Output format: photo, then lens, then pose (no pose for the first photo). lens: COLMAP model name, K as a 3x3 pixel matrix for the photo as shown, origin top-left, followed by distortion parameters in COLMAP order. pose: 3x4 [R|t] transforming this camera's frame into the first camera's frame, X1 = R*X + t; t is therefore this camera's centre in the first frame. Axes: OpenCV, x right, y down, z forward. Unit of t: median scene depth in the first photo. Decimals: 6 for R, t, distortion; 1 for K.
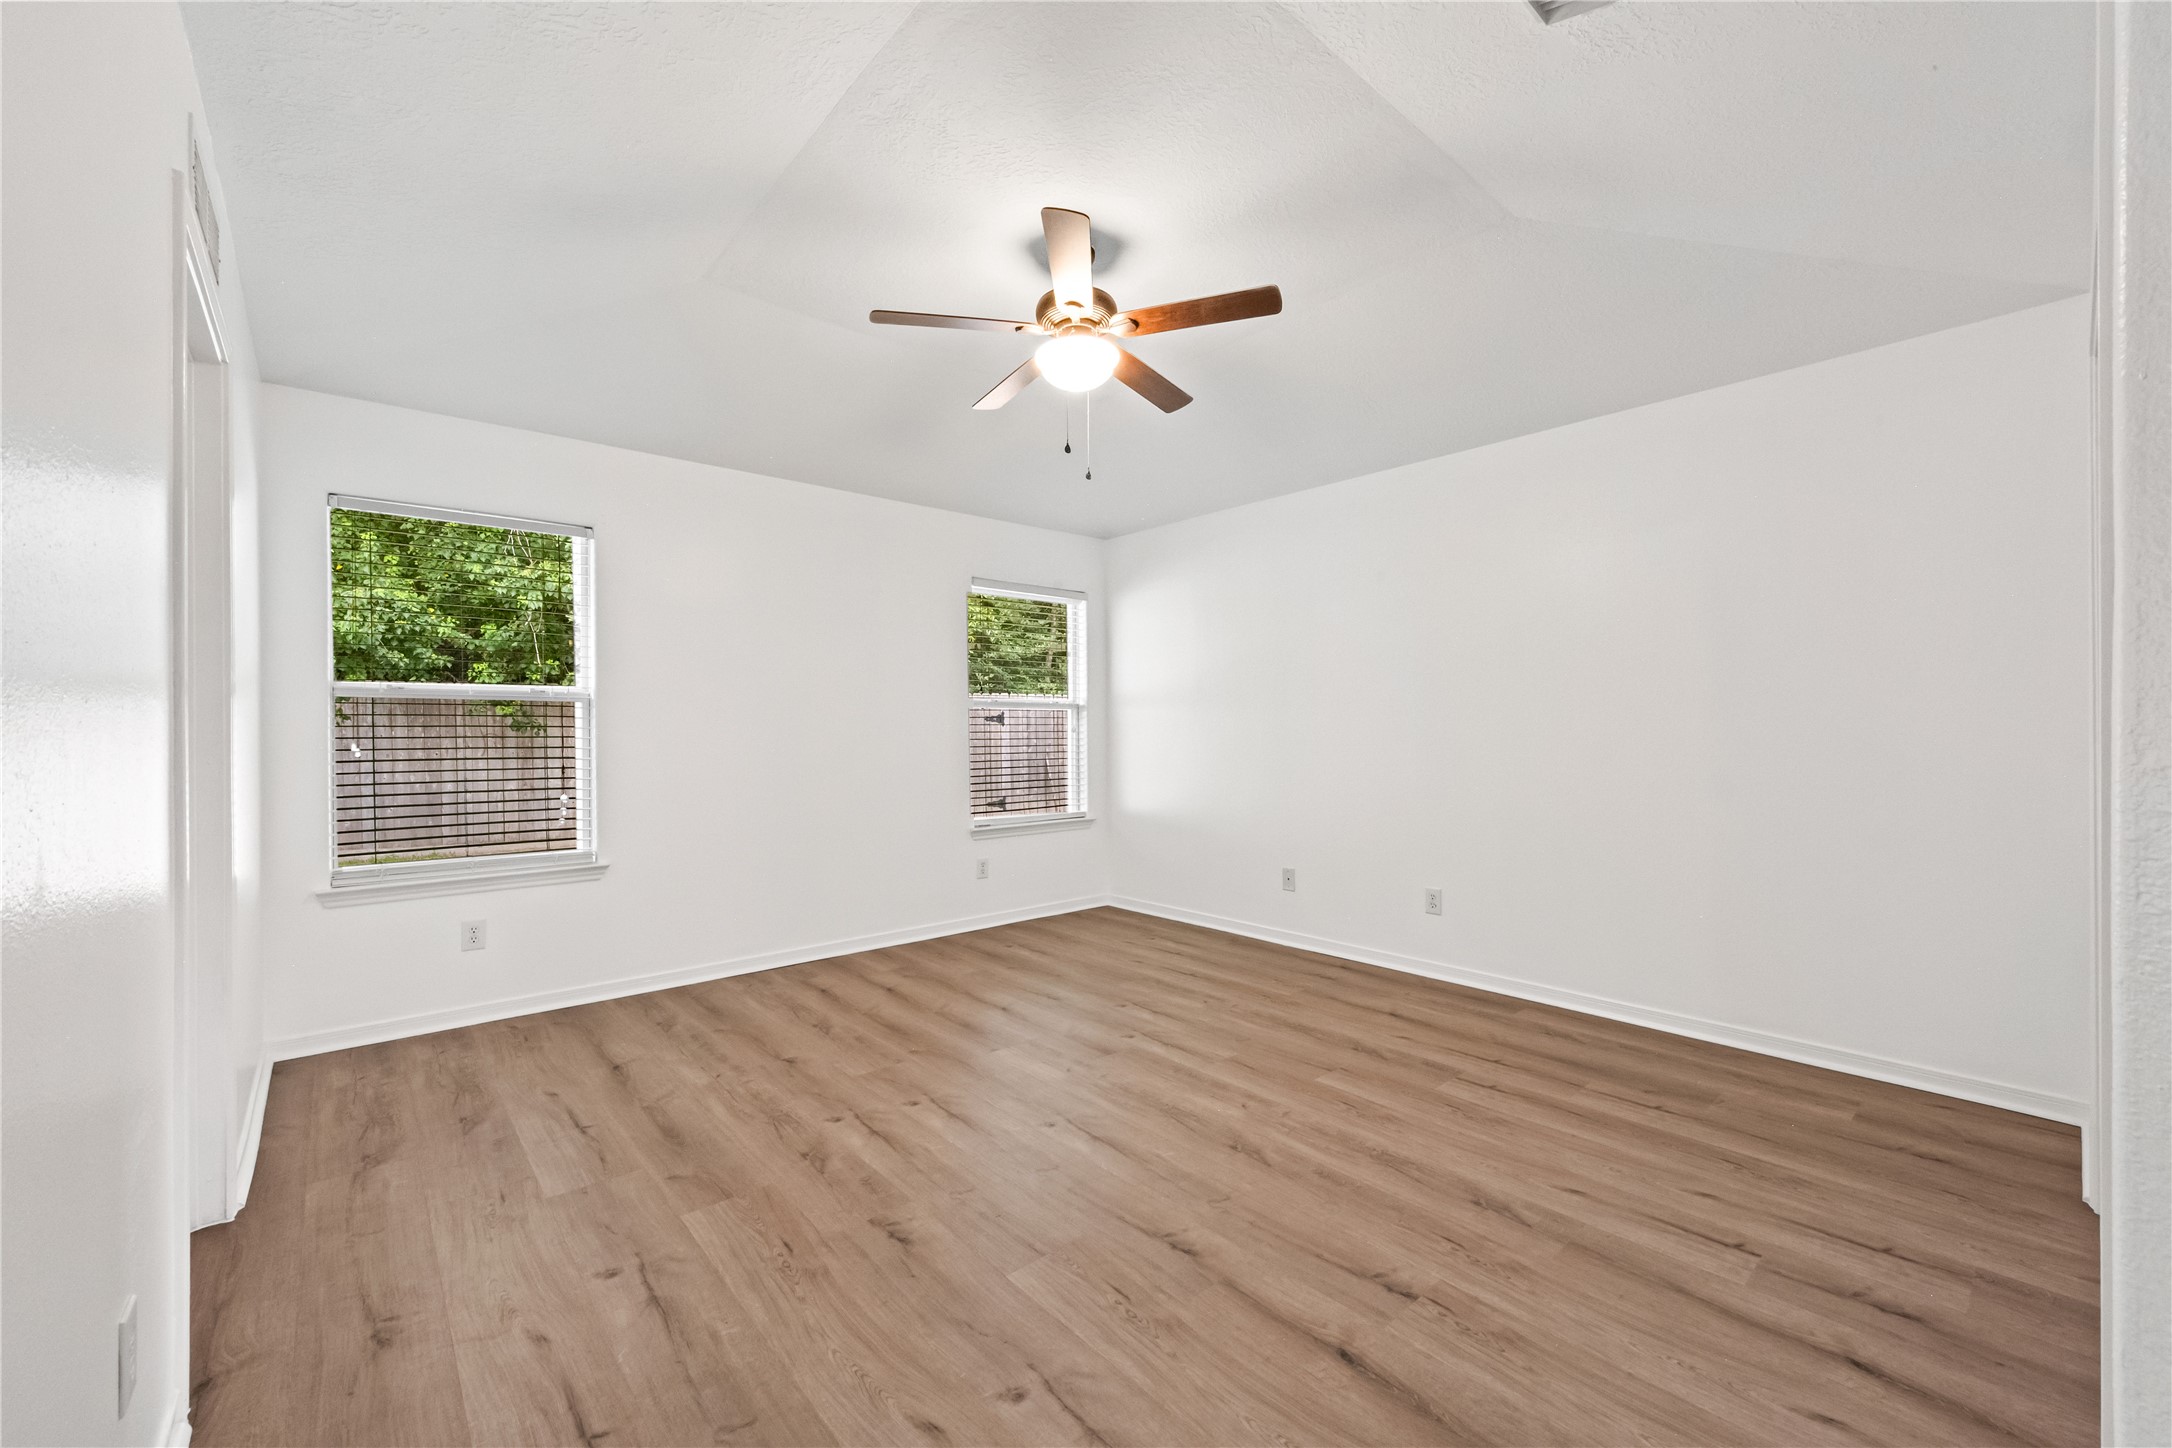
lens RADIAL K [[856.5, 0, 1080.3], [0, 856.5, 726.2], [0, 0, 1]] dist [0.002166, 0.000098]
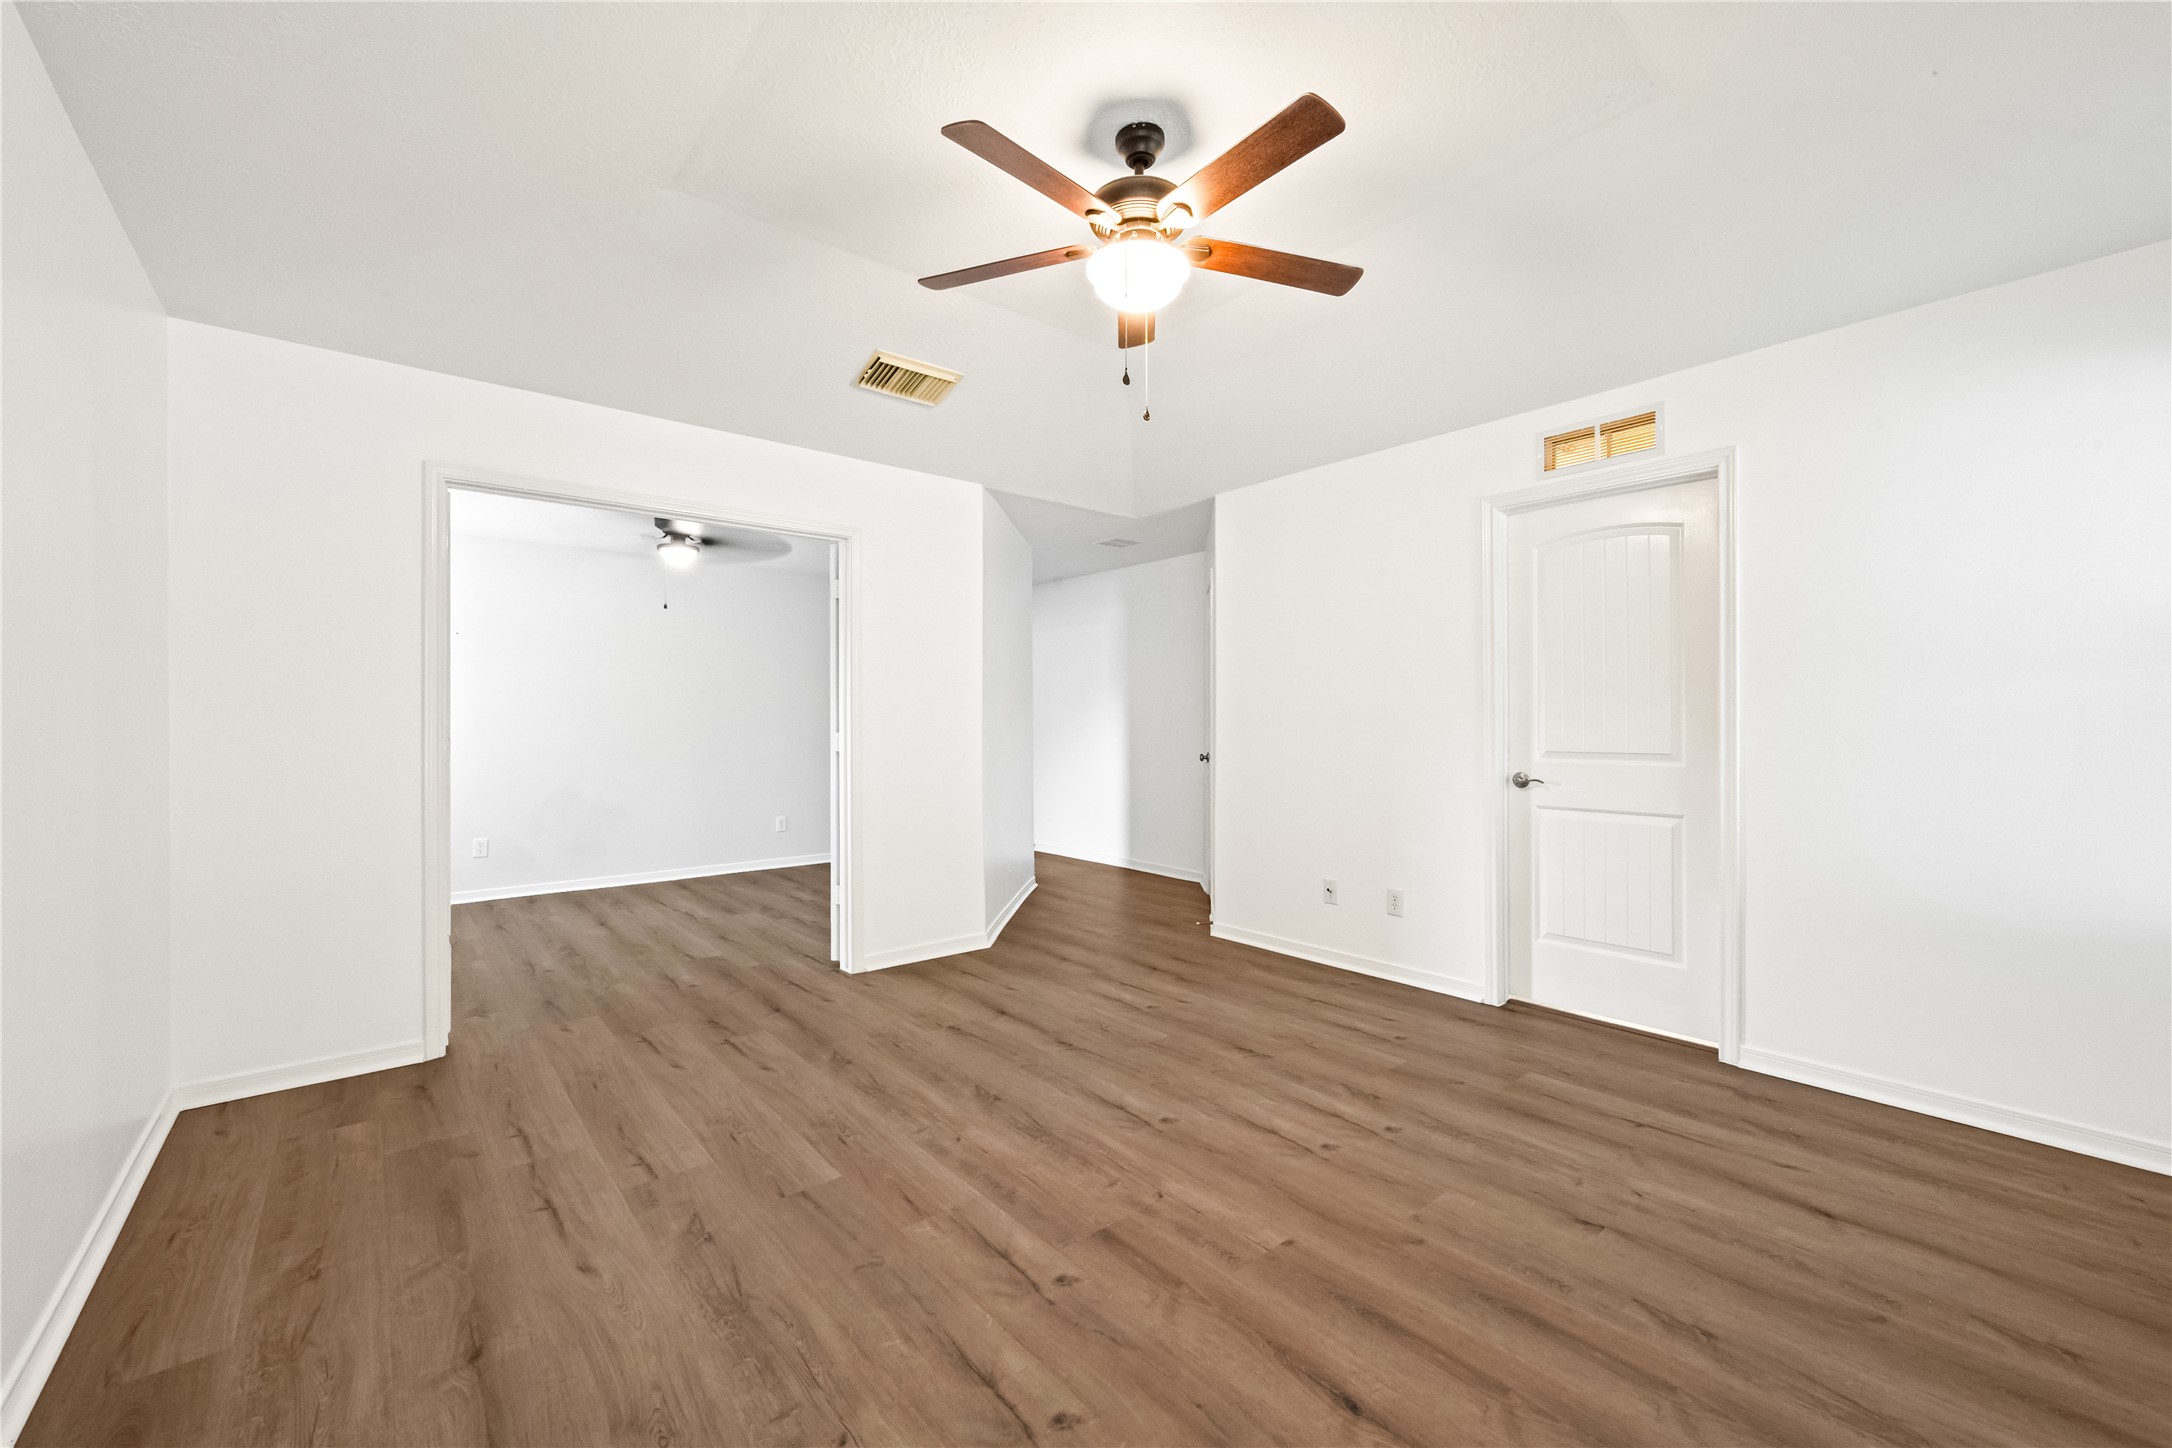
lens RADIAL K [[856.5, 0, 1089.1], [0, 856.5, 726.0], [0, 0, 1]] dist [0.002166, 0.000098]
pose [[-0.999944, 0.008264, 0.006542, 0.043701], [0.008251, 0.999964, -0.002031, 0.006675], [-0.006559, -0.001977, -0.999977, 1.966664]]
